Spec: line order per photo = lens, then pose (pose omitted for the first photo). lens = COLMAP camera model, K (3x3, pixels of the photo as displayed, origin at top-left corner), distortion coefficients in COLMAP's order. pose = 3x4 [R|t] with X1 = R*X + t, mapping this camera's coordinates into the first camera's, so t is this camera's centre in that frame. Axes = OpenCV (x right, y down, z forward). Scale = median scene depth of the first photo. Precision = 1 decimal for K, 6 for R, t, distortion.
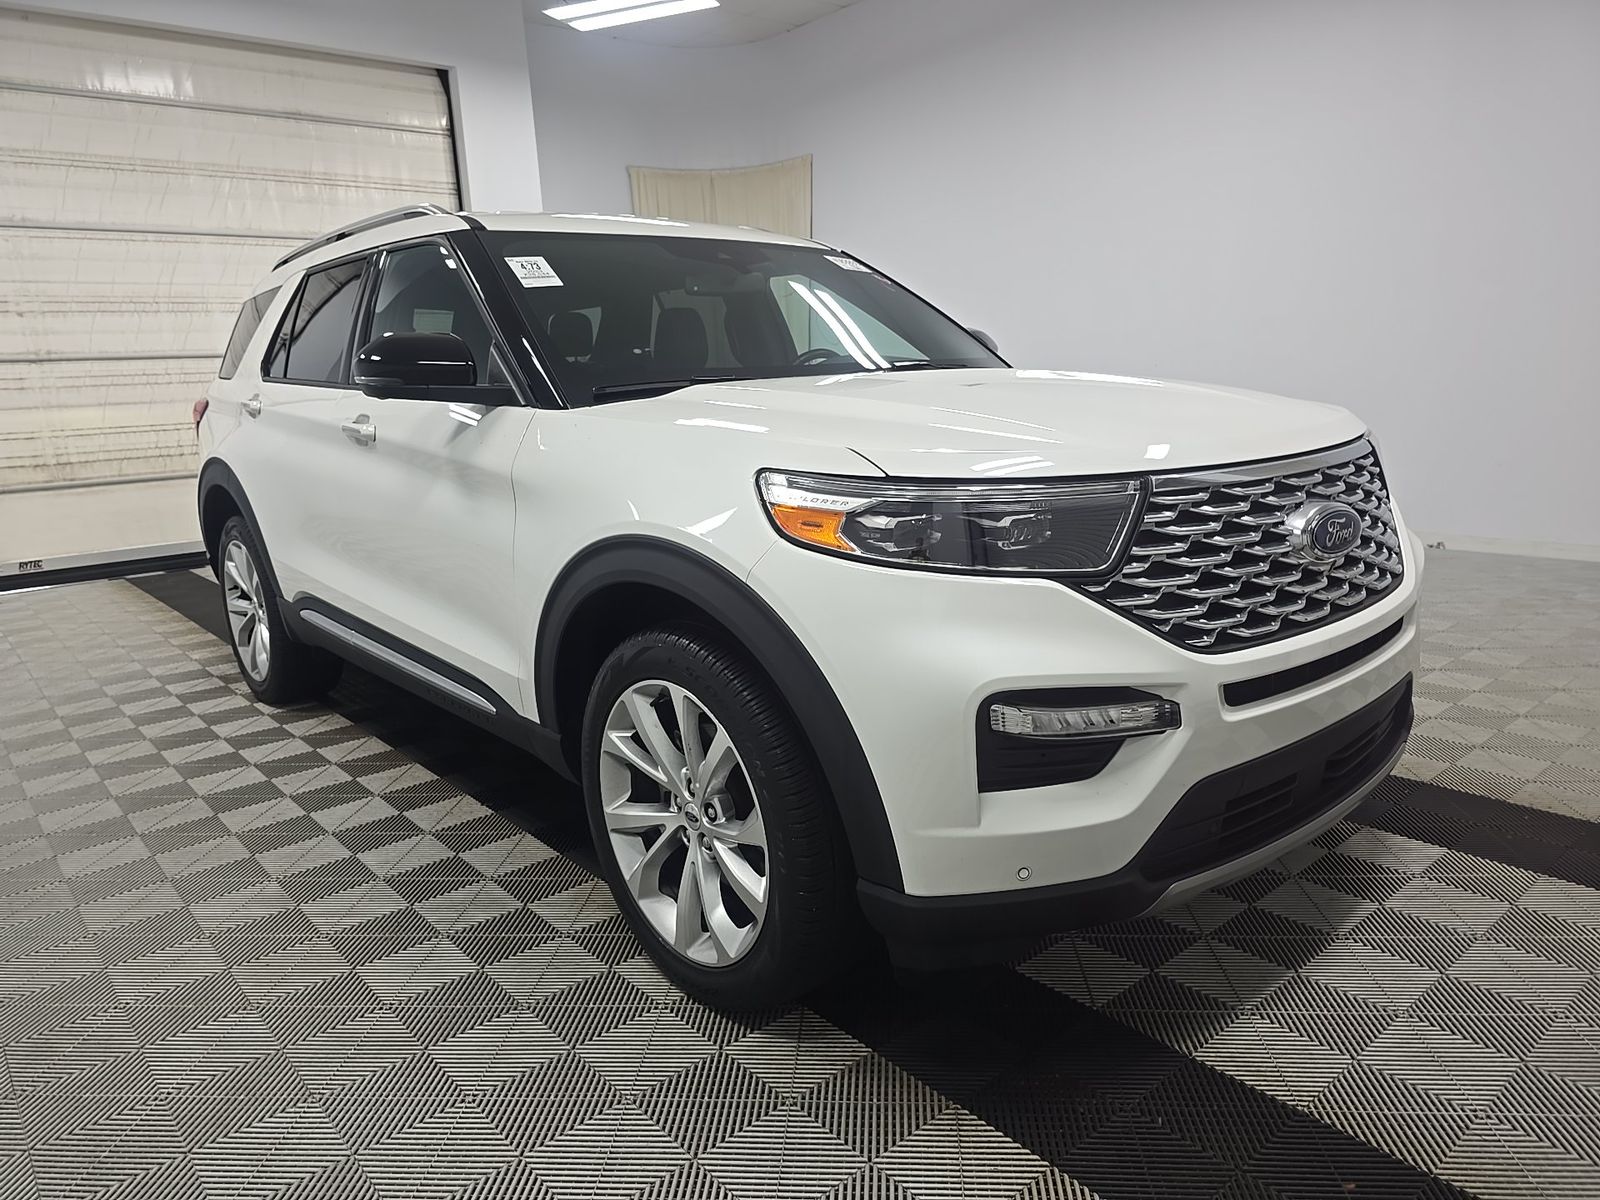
lens RADIAL K [[1052.6, 0, 800.0], [0, 1052.6, 600.0], [0, 0, 1]] dist [0.092694, -0.066165]
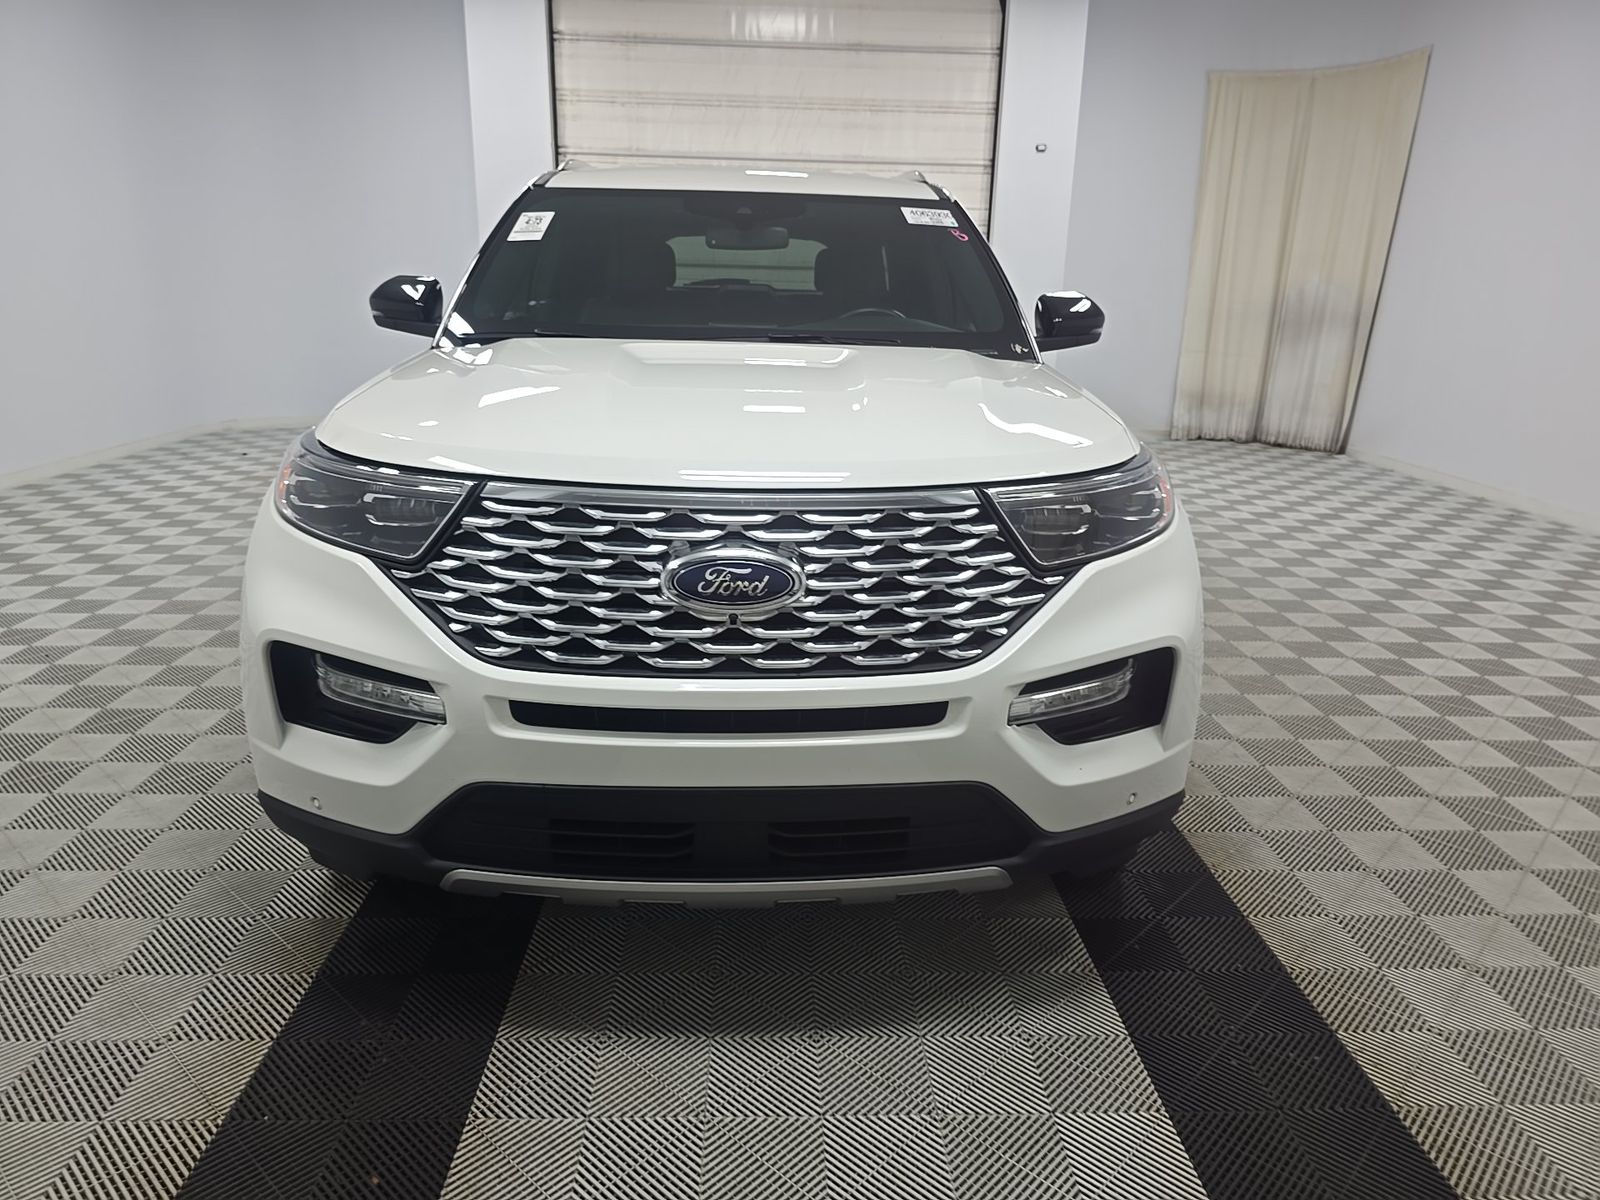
lens RADIAL K [[1084.8, 0, 800.0], [0, 1084.8, 600.0], [0, 0, 1]] dist [0.021639, 0.000238]
pose [[0.791768, 0.233146, -0.564576, 0.399537], [-0.190129, 0.972442, 0.134938, -0.068680], [0.580477, 0.000503, 0.814276, 0.111200]]
